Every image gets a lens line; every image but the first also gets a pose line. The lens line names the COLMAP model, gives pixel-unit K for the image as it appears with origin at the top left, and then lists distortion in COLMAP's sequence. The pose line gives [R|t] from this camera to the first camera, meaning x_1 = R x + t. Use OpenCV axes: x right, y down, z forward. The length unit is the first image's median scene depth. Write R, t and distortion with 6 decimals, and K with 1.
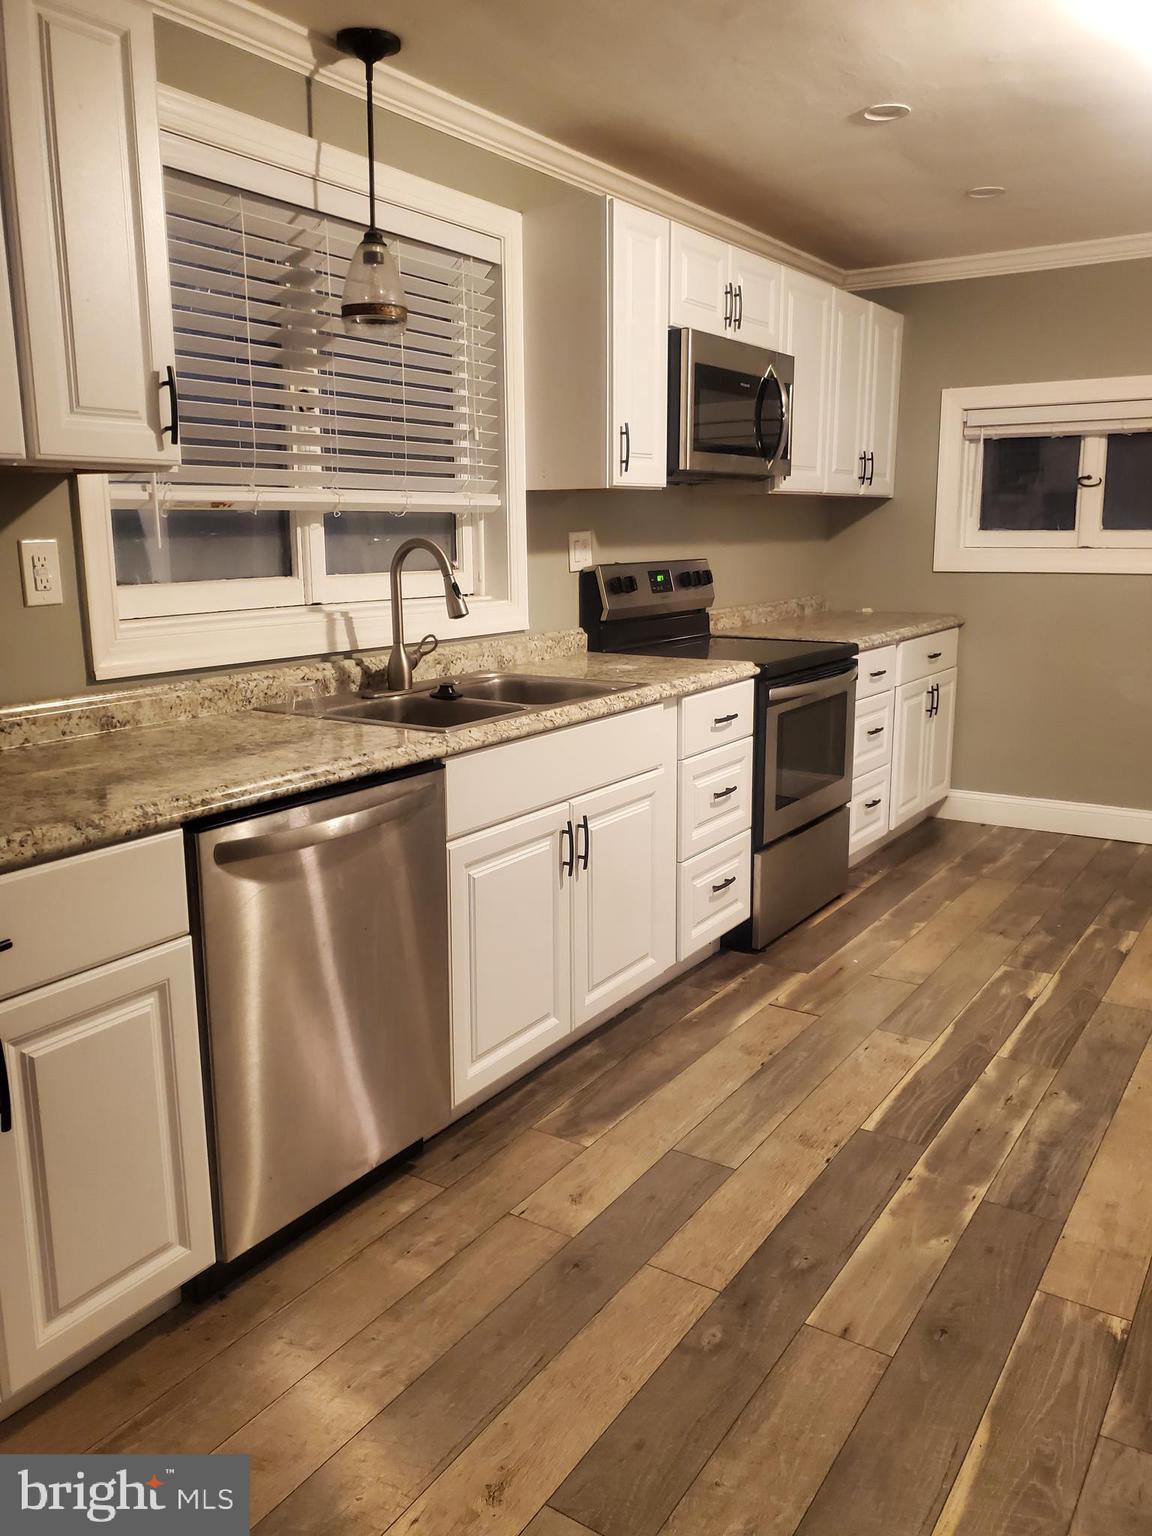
lens RADIAL K [[1203.6, 0, 574.7], [0, 1203.6, 769.3], [0, 0, 1]] dist [-0.001790, 0.003179]
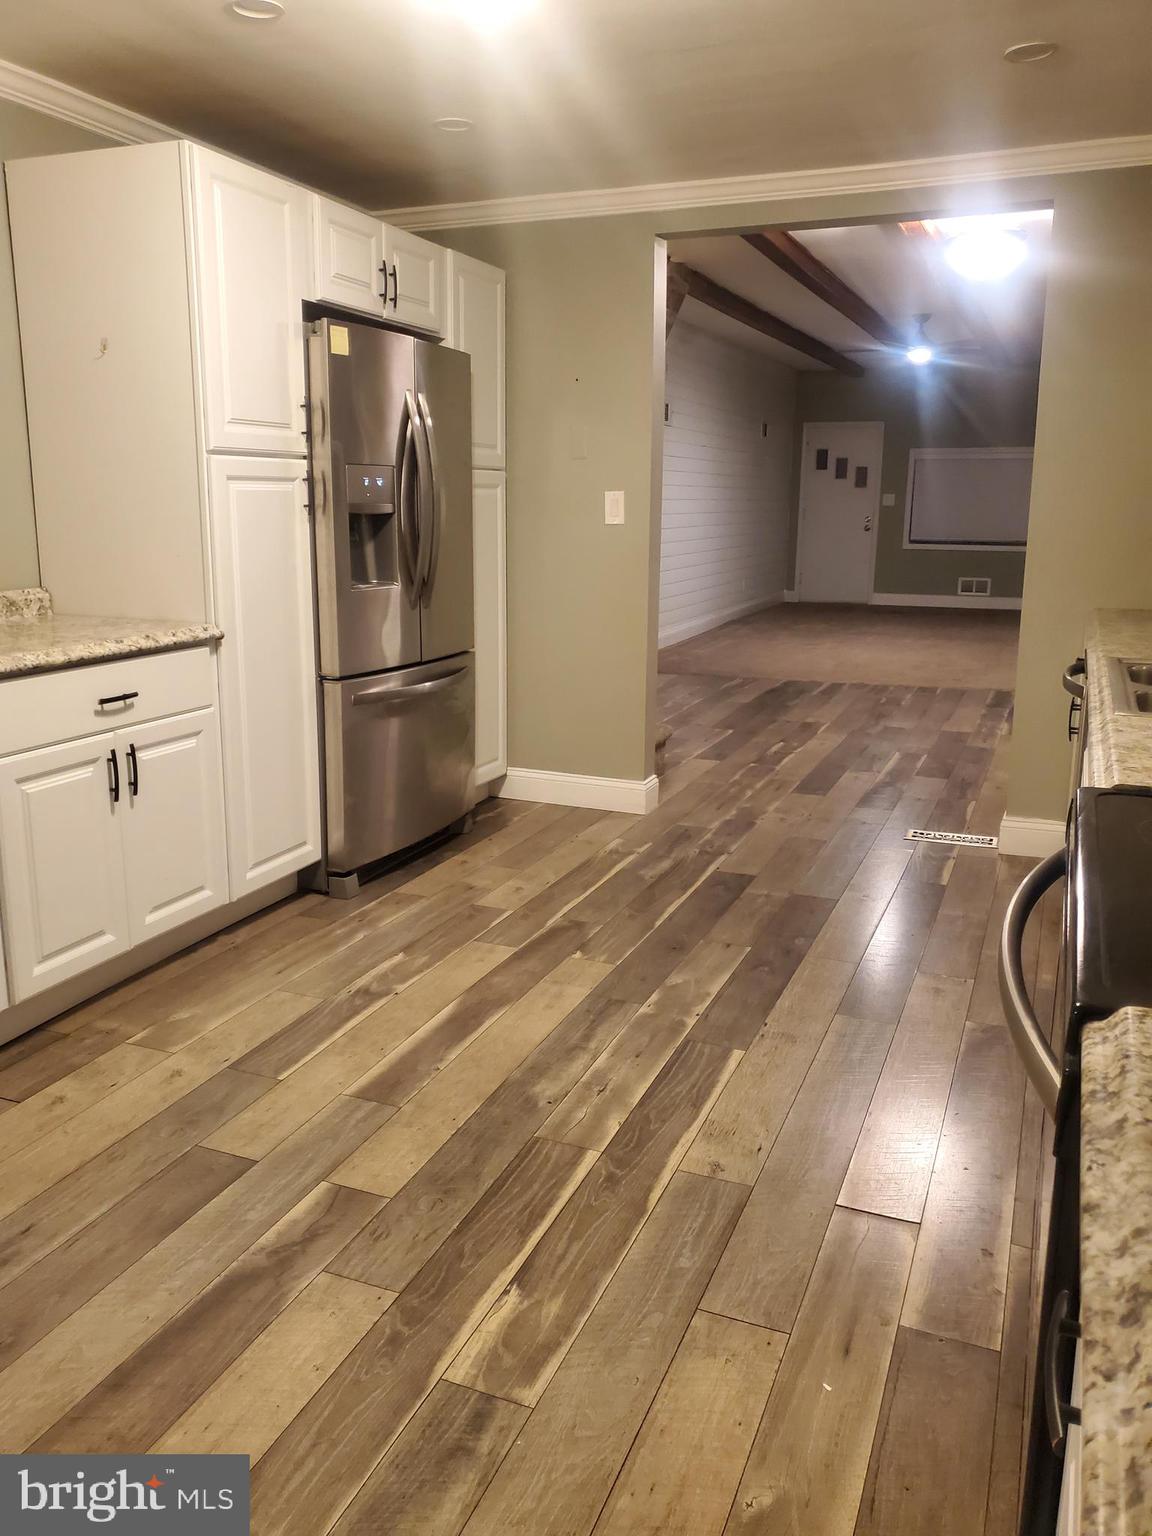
lens RADIAL K [[1203.6, 0, 572.3], [0, 1203.6, 766.4], [0, 0, 1]] dist [-0.001790, 0.003179]
pose [[-0.981730, 0.050212, -0.183536, 0.576586], [-0.028188, 0.915535, 0.401249, -0.359498], [0.188181, 0.399092, -0.897393, 1.846698]]
